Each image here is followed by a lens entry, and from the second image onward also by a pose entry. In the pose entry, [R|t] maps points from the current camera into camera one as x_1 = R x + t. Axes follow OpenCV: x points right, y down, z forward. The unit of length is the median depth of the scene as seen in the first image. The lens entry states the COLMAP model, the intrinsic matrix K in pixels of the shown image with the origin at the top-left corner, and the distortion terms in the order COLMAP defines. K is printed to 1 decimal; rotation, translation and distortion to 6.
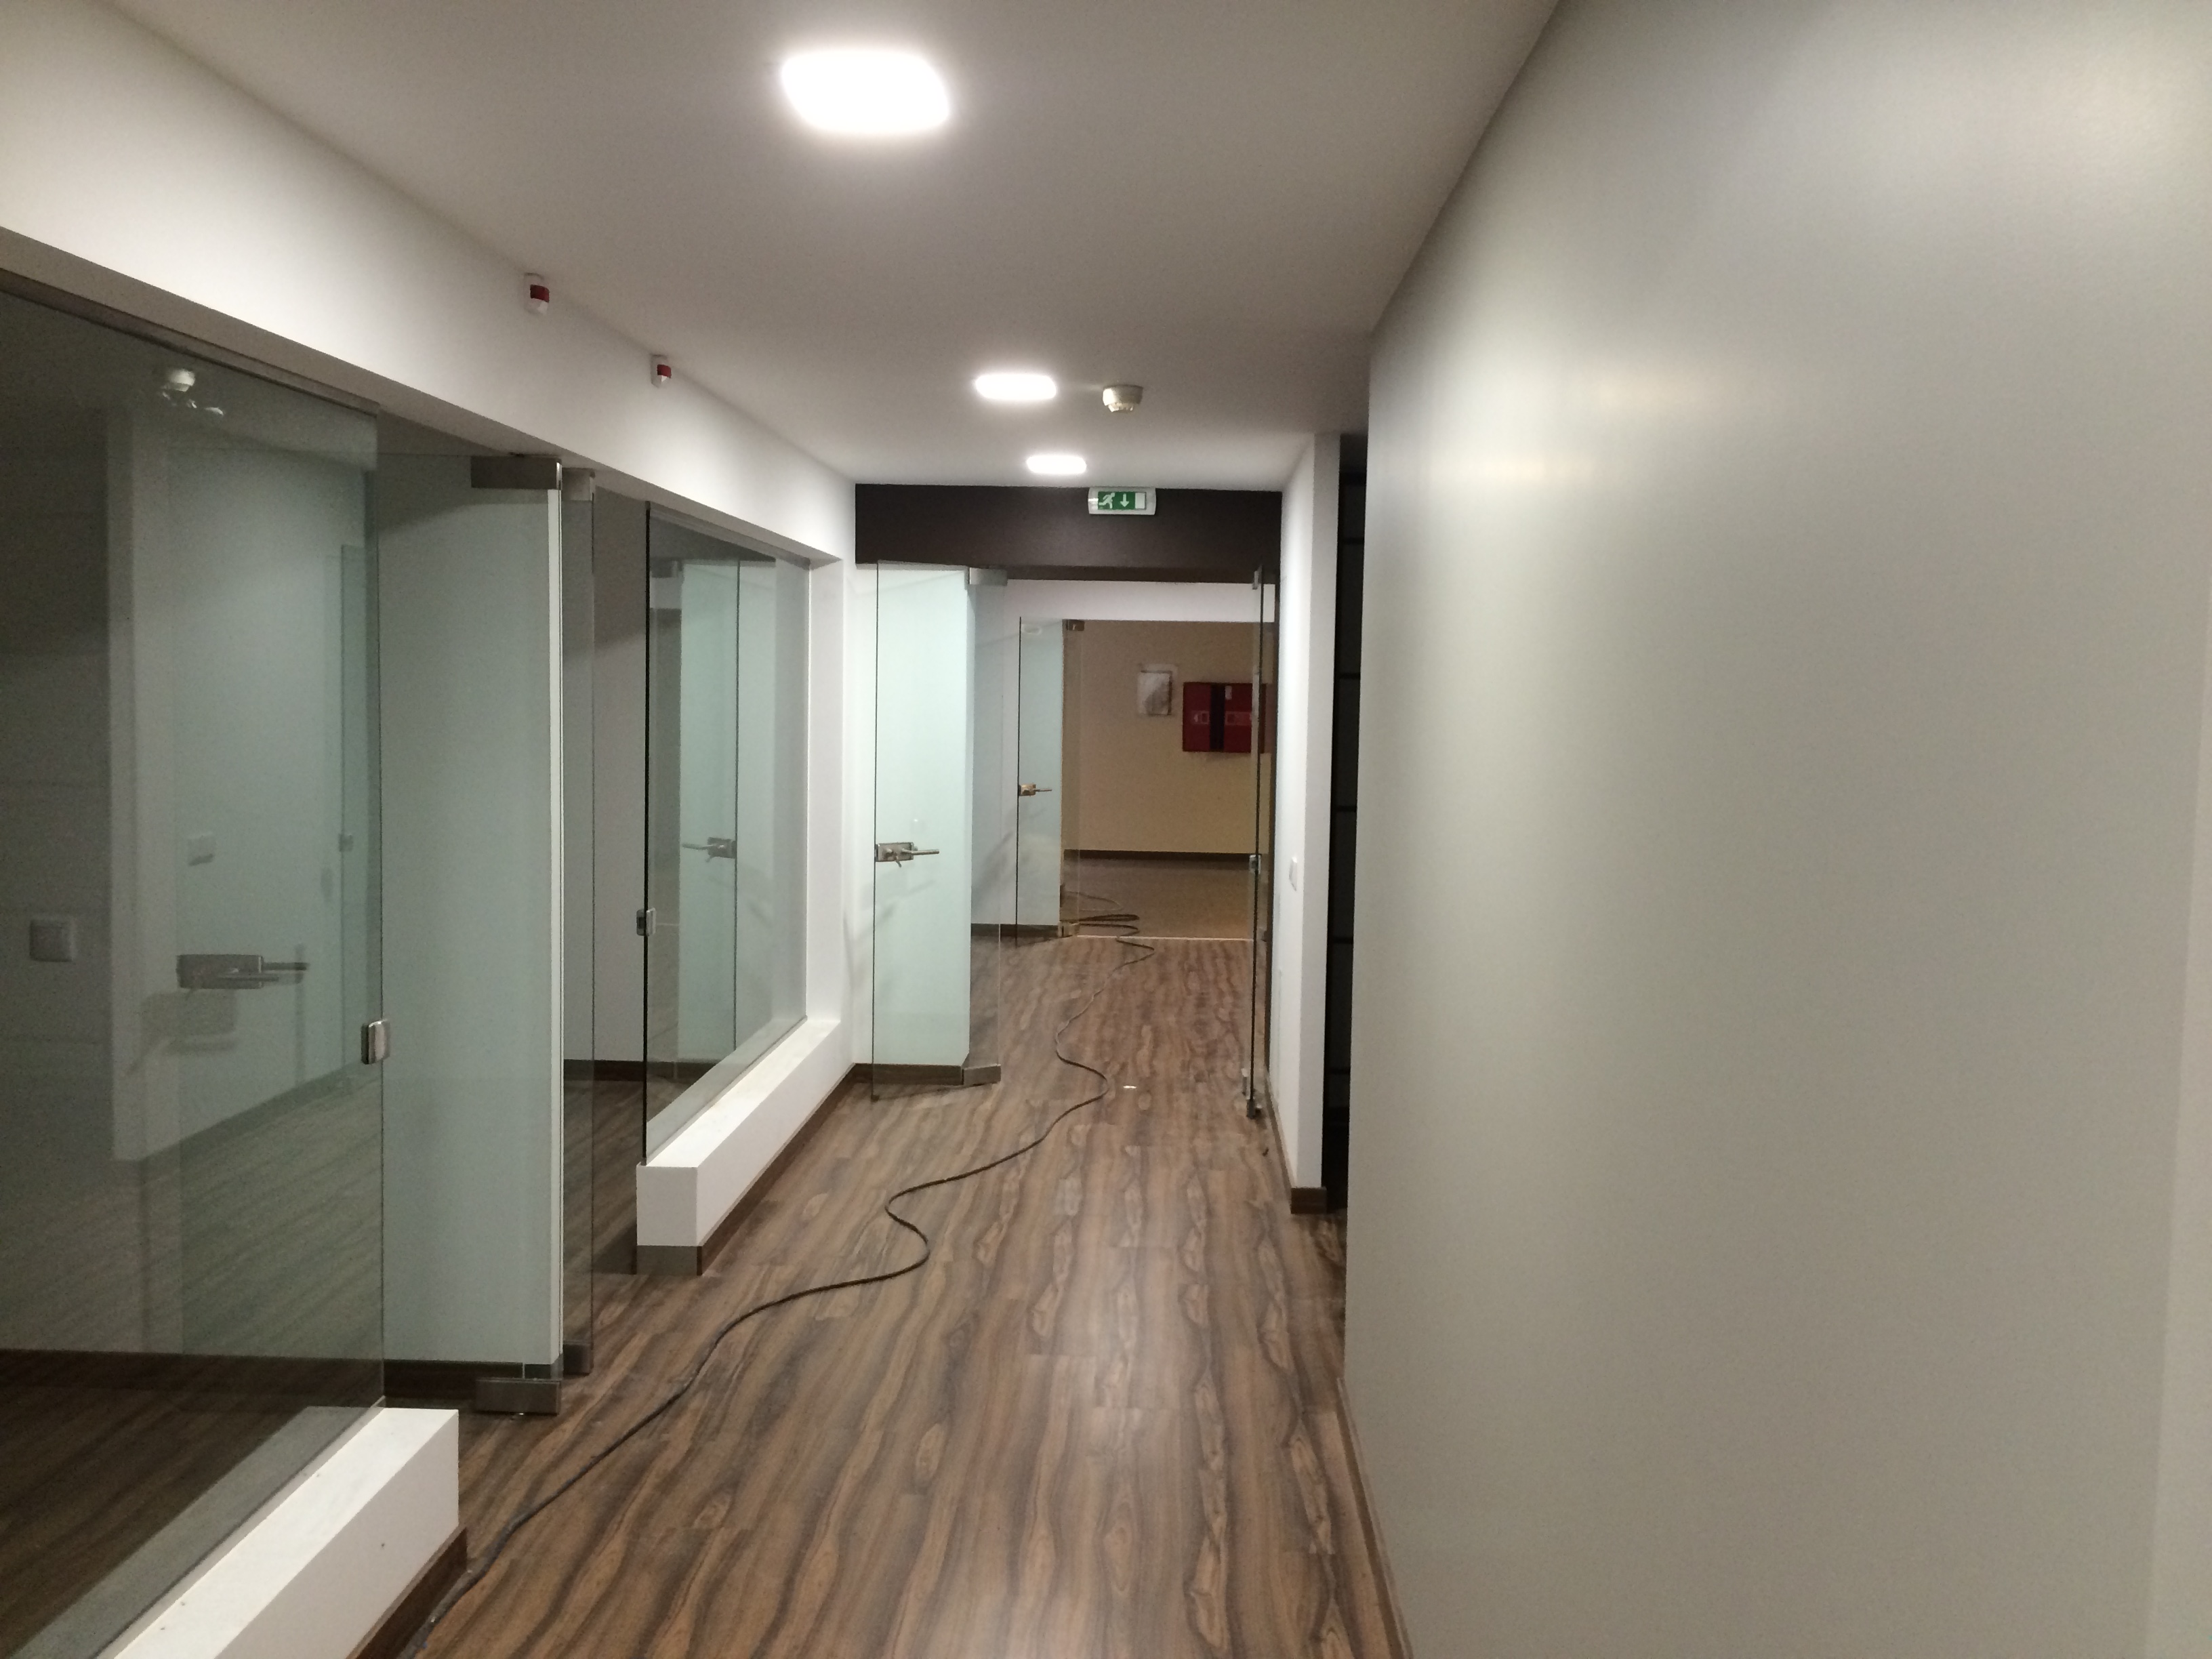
lens RADIAL K [[1907.4, 0, 1105.7], [0, 1907.4, 827.4], [0, 0, 1]] dist [-0.001772, -0.009508]
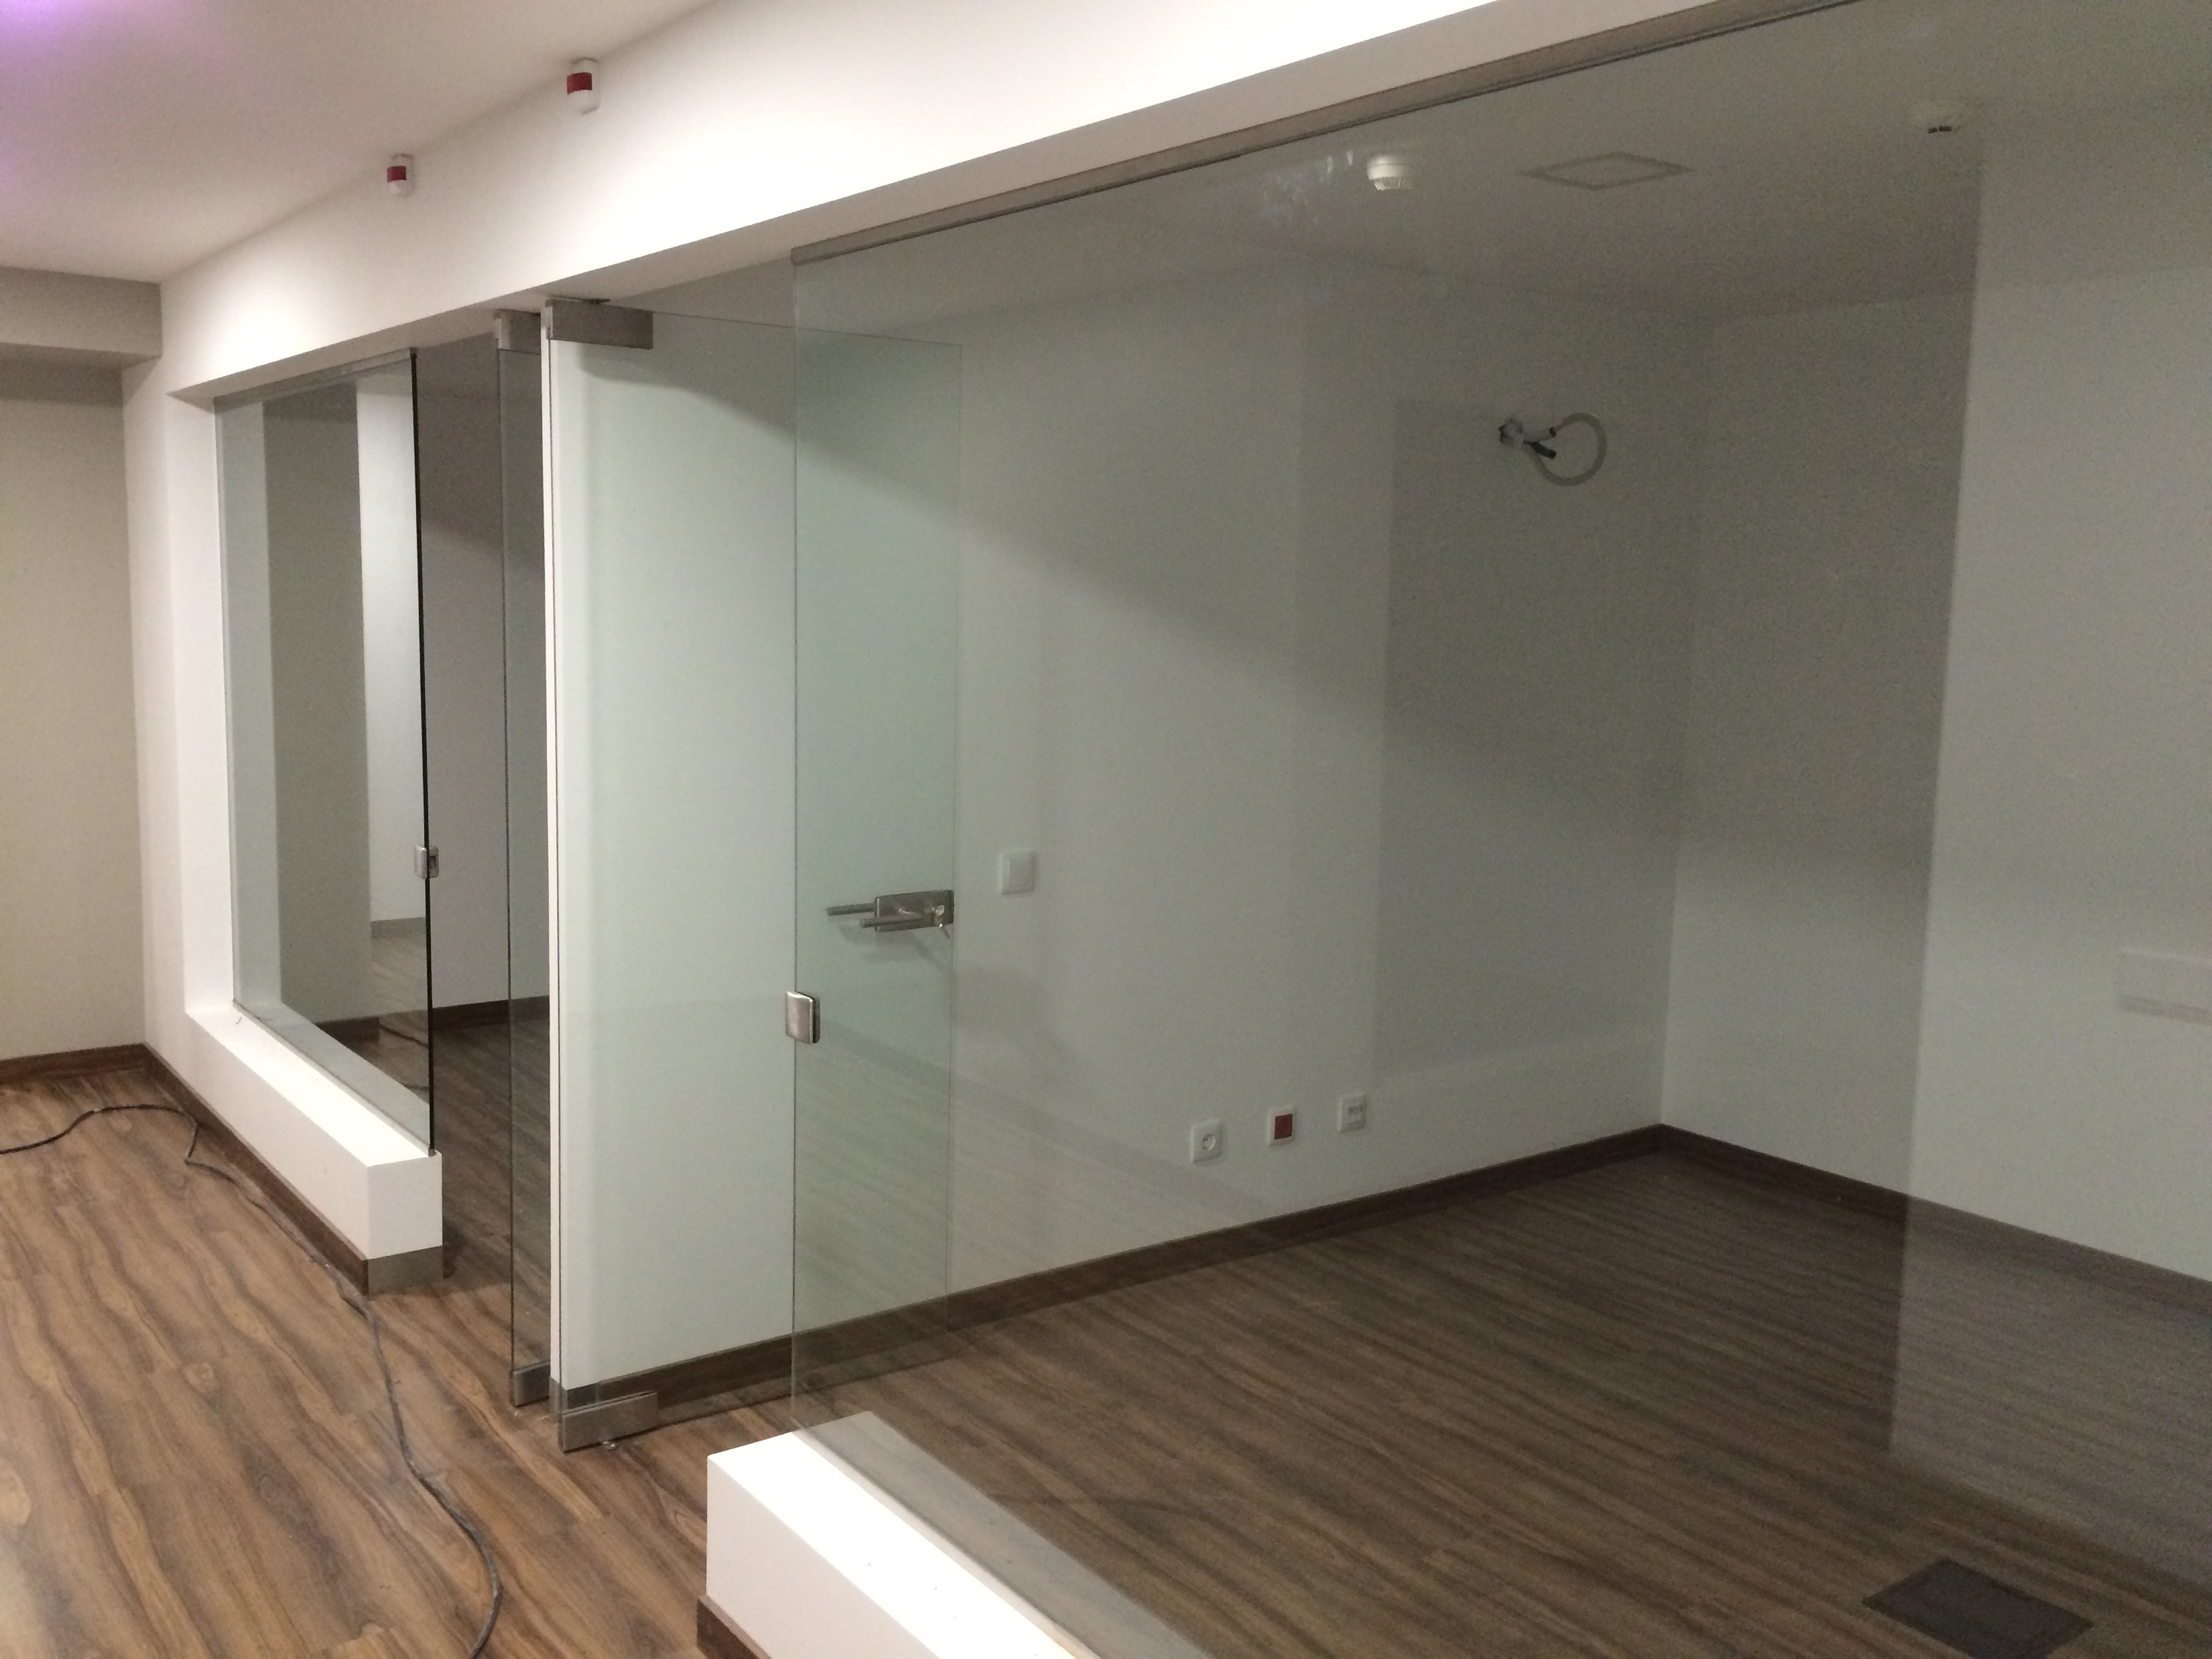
lens RADIAL K [[1907.4, 0, 1103.8], [0, 1907.4, 826.3], [0, 0, 1]] dist [-0.001772, -0.009508]
pose [[-0.775231, 0.049511, -0.629735, 0.043999], [-0.079039, 0.981486, 0.174467, -0.135429], [0.626714, 0.185026, -0.756965, 1.862966]]
